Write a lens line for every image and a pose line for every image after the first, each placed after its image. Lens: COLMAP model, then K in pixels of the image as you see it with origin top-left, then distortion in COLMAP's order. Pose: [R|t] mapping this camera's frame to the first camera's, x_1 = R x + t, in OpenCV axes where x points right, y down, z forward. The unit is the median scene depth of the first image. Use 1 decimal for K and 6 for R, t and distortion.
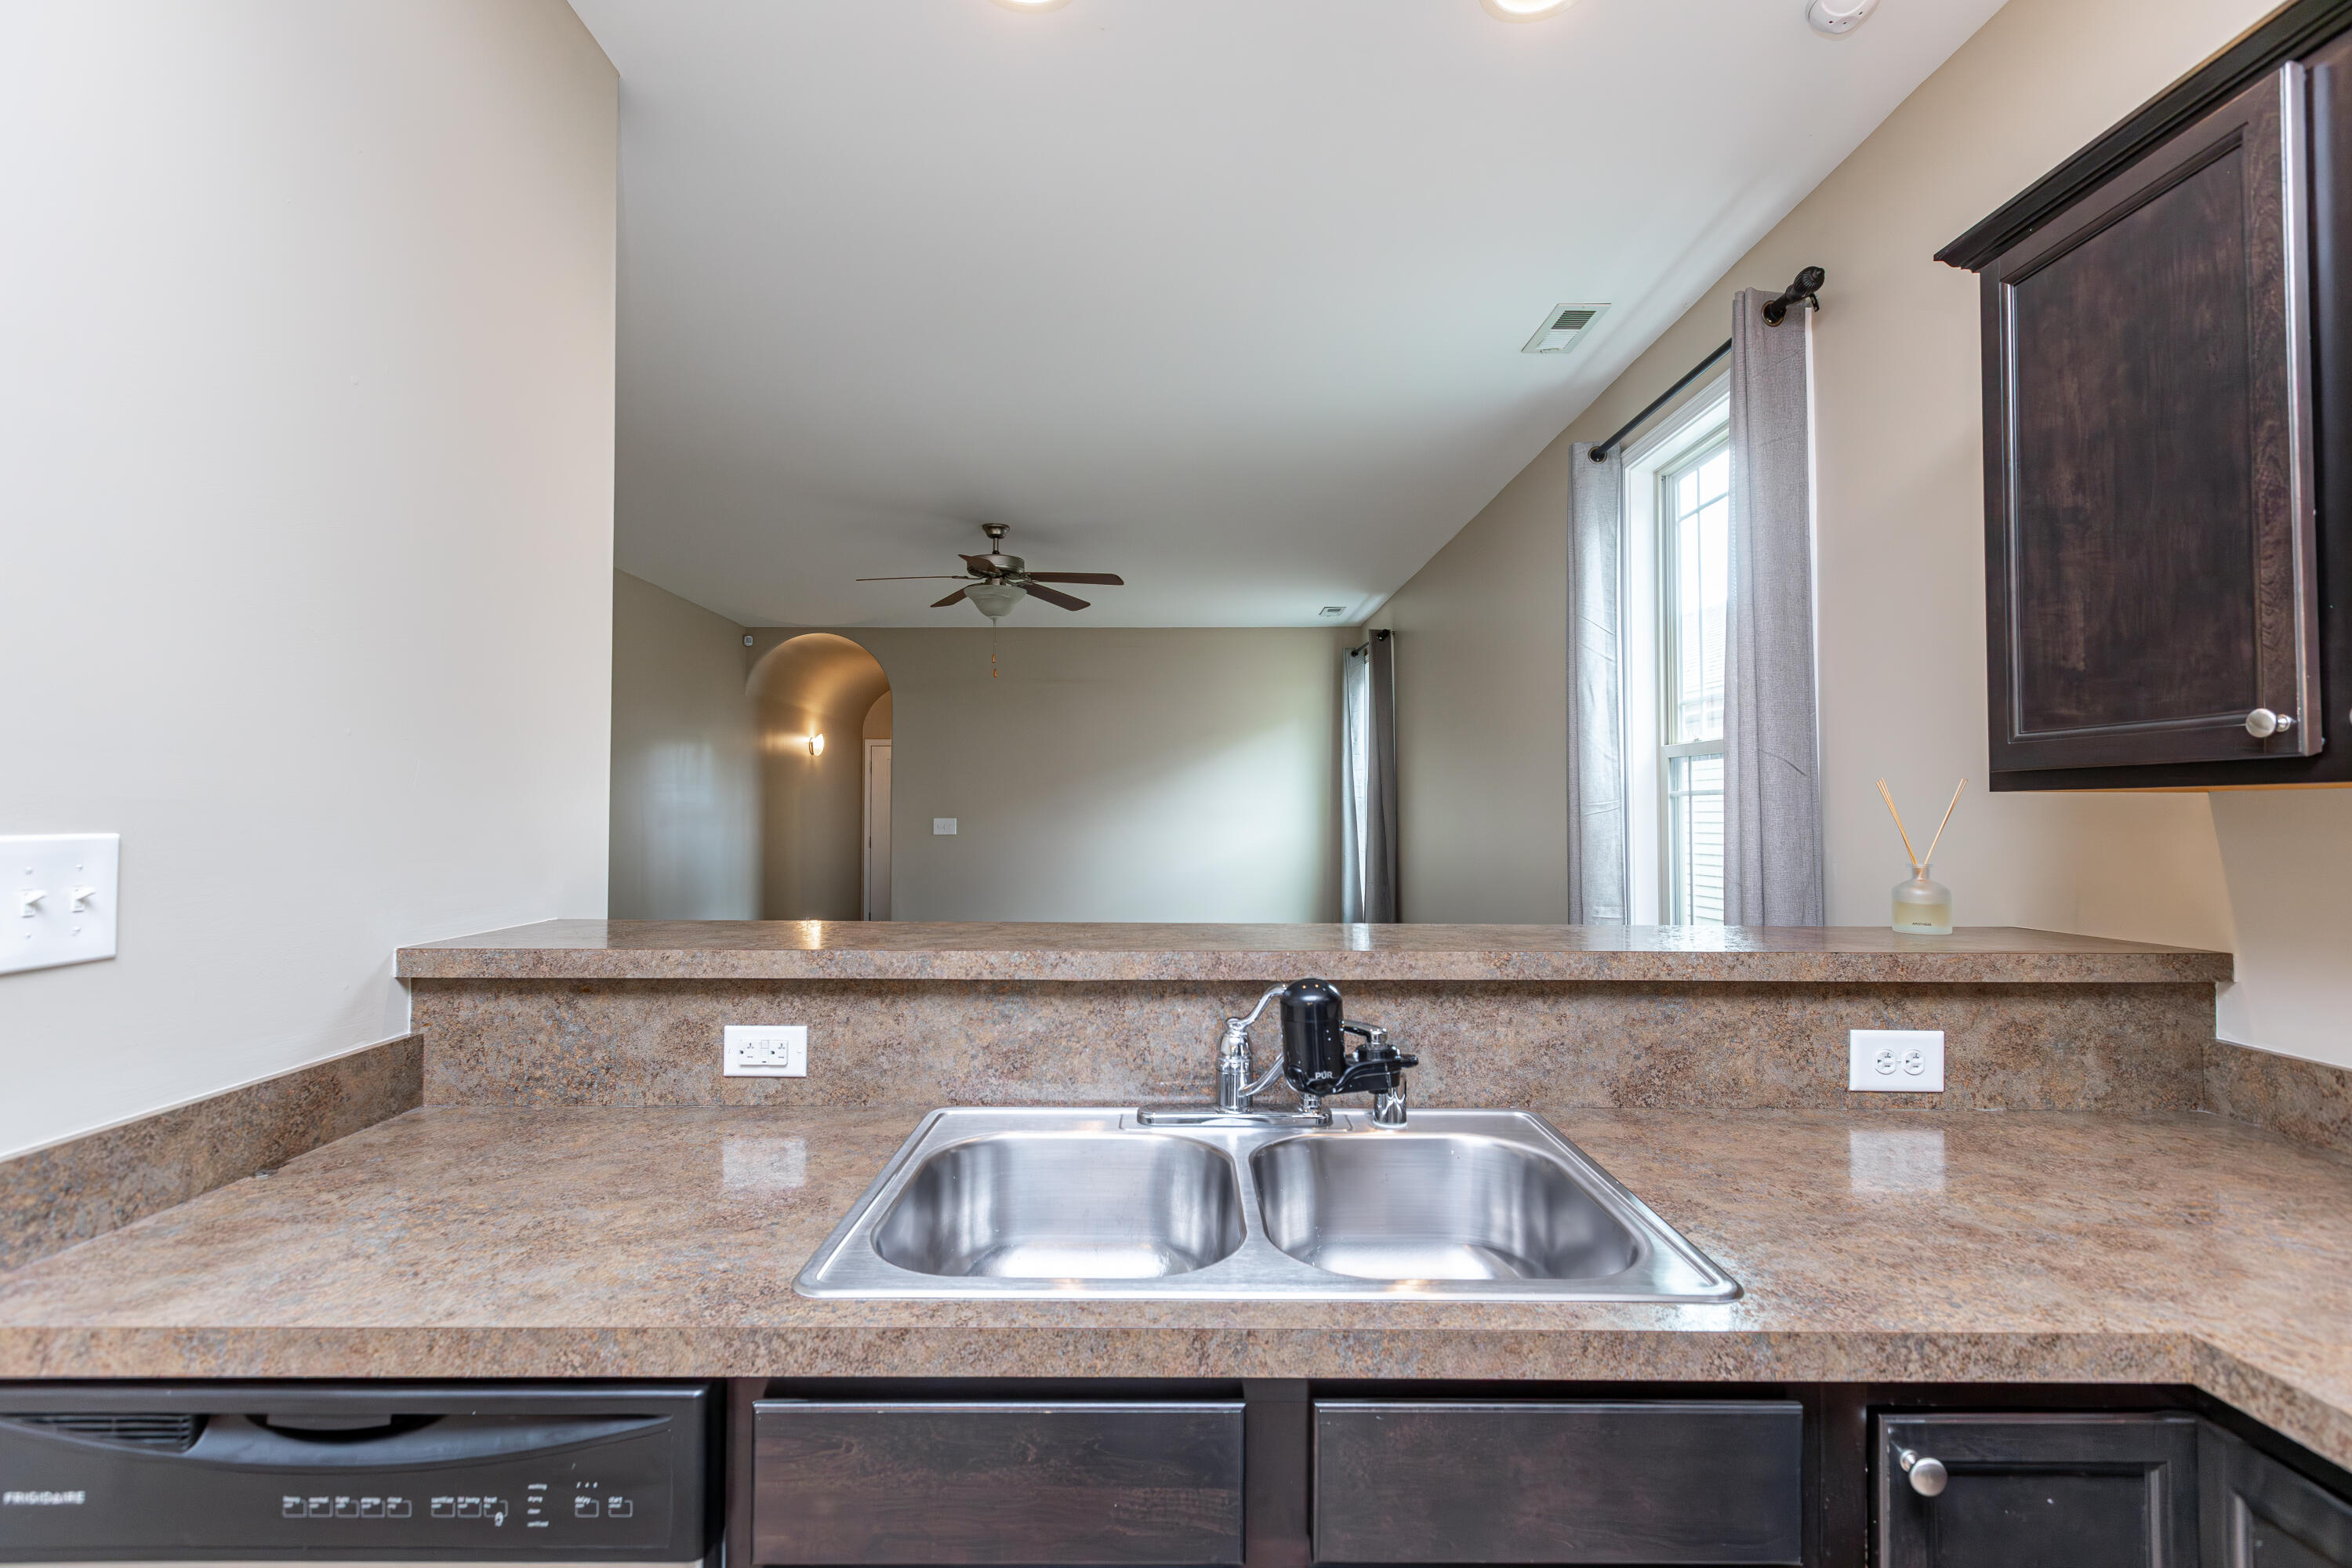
lens RADIAL K [[1055.3, 0, 1172.1], [0, 1055.3, 782.6], [0, 0, 1]] dist [0.004192, 0.000384]
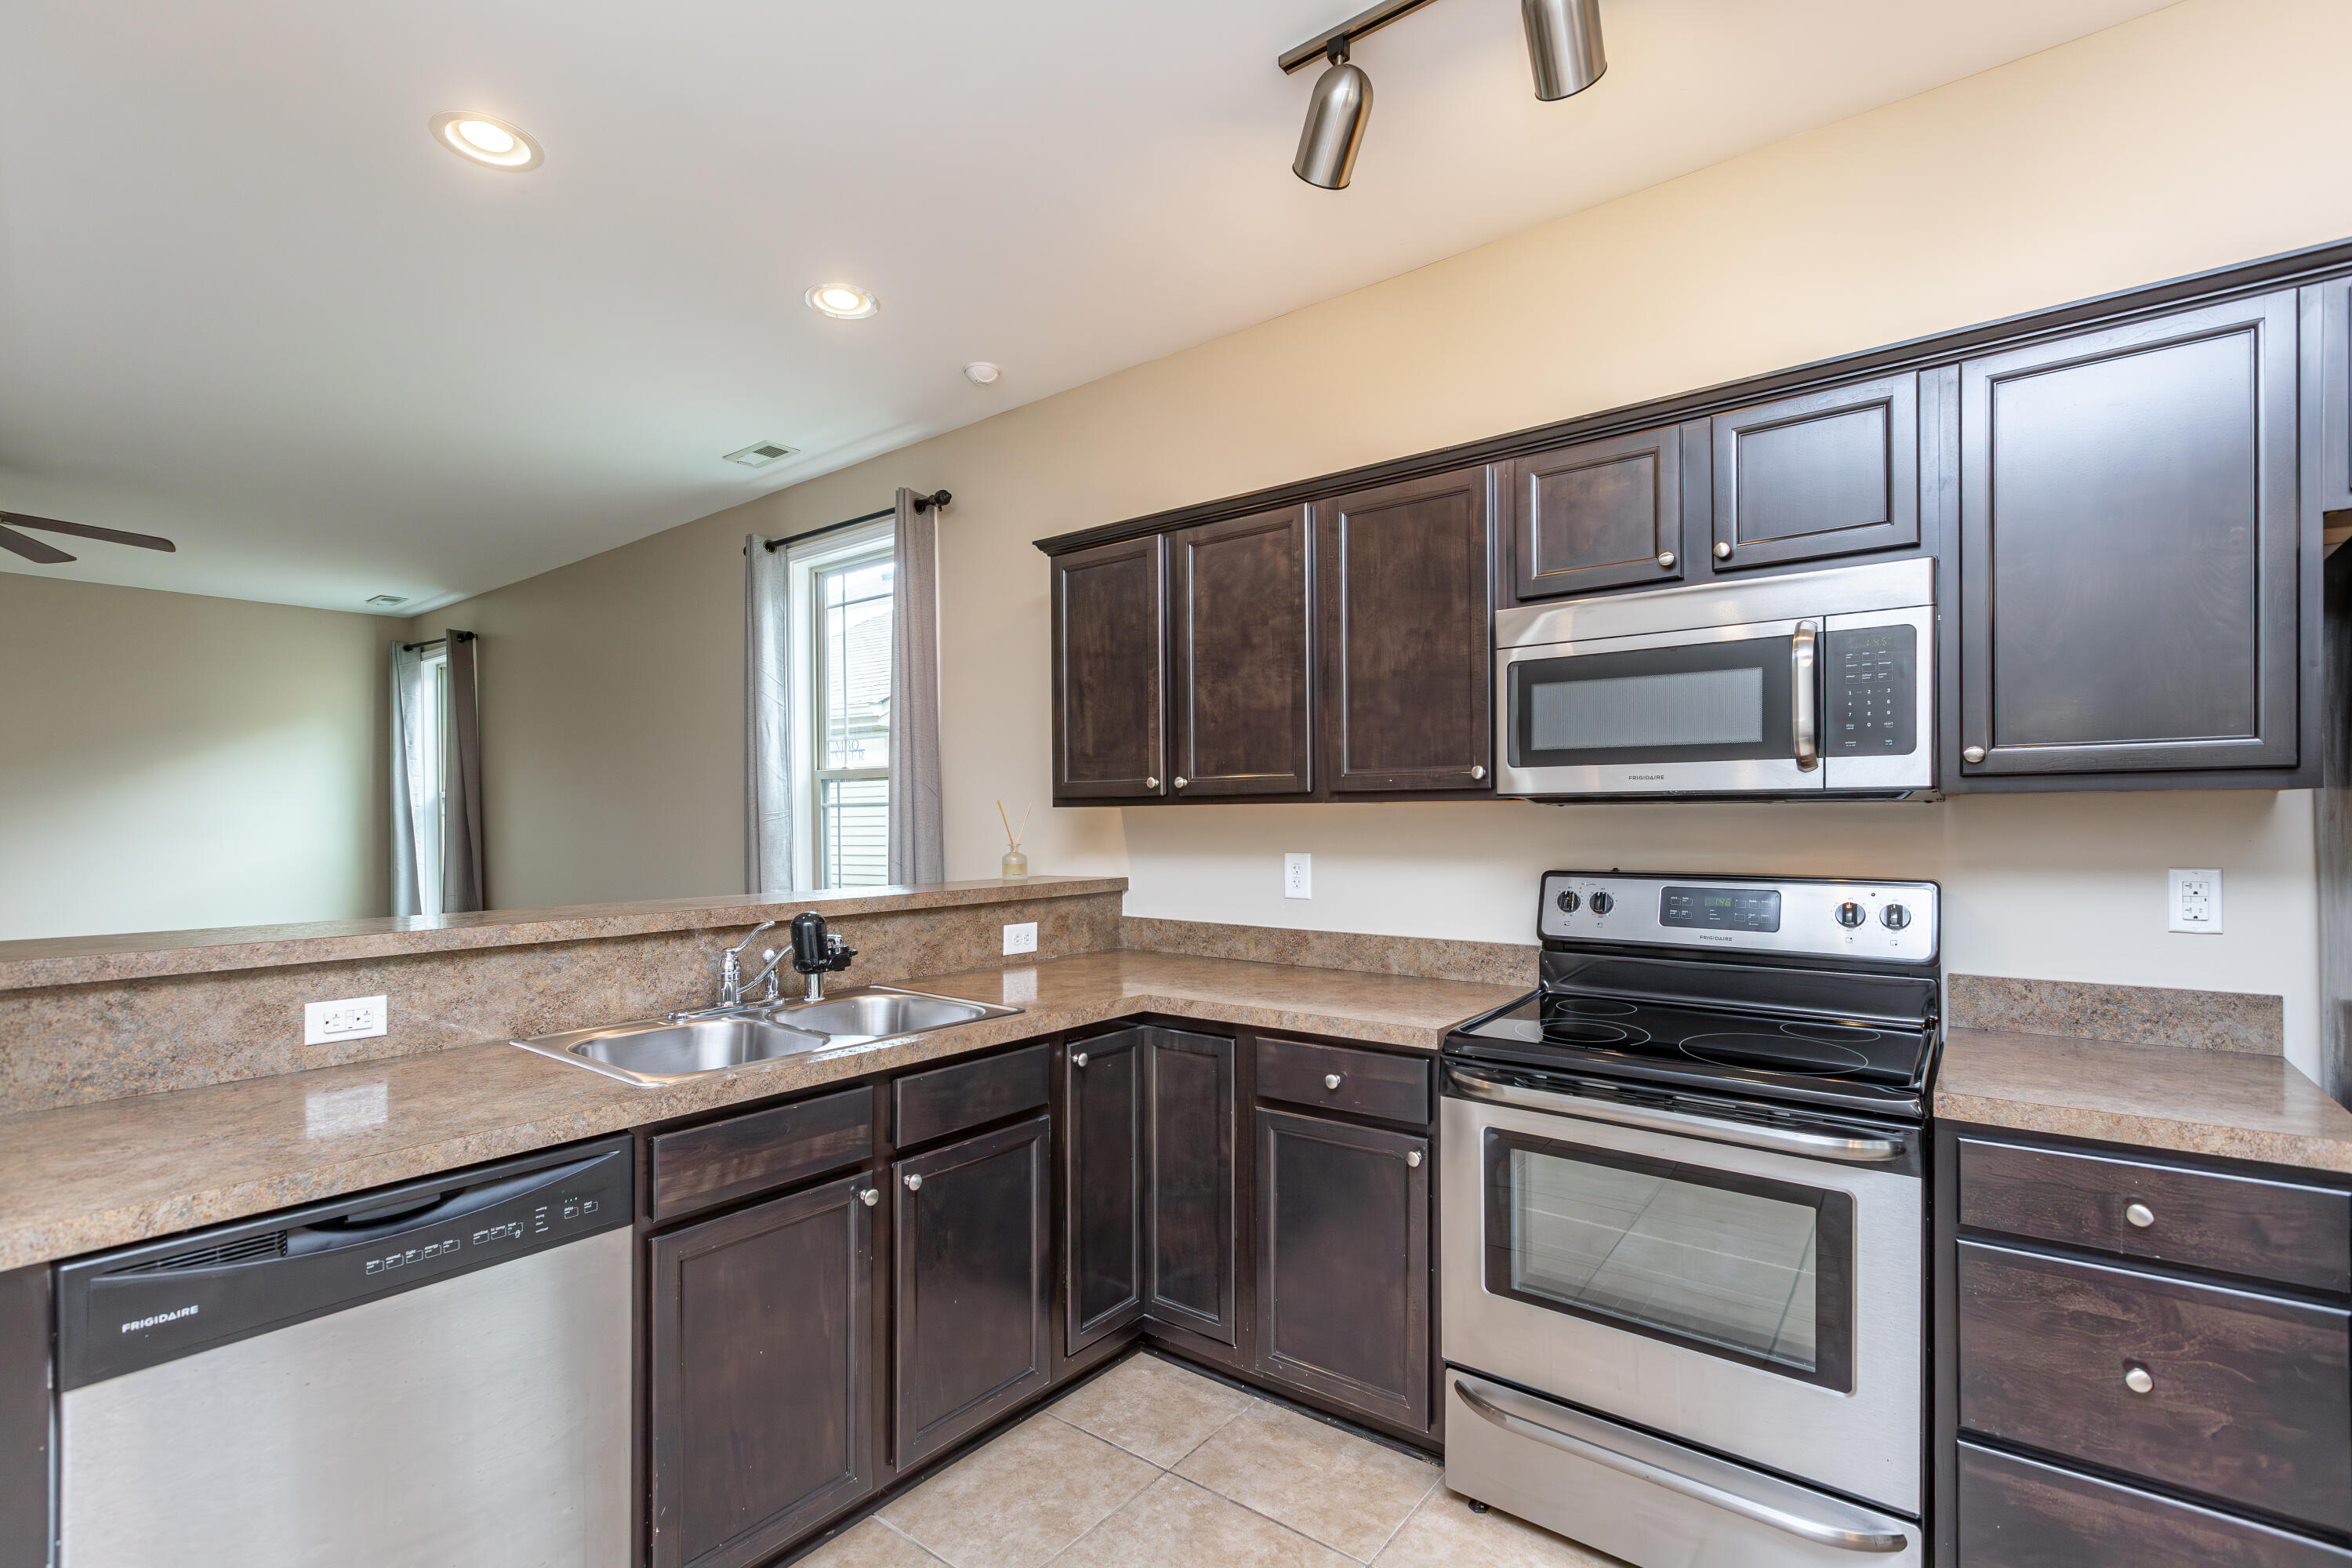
lens RADIAL K [[1055.3, 0, 1181.0], [0, 1055.3, 803.3], [0, 0, 1]] dist [0.004192, 0.000384]
pose [[0.613960, 0.003345, 0.789330, -0.758973], [-0.014341, 0.999873, 0.006917, -0.018565], [-0.789207, -0.015567, 0.613930, -0.510476]]
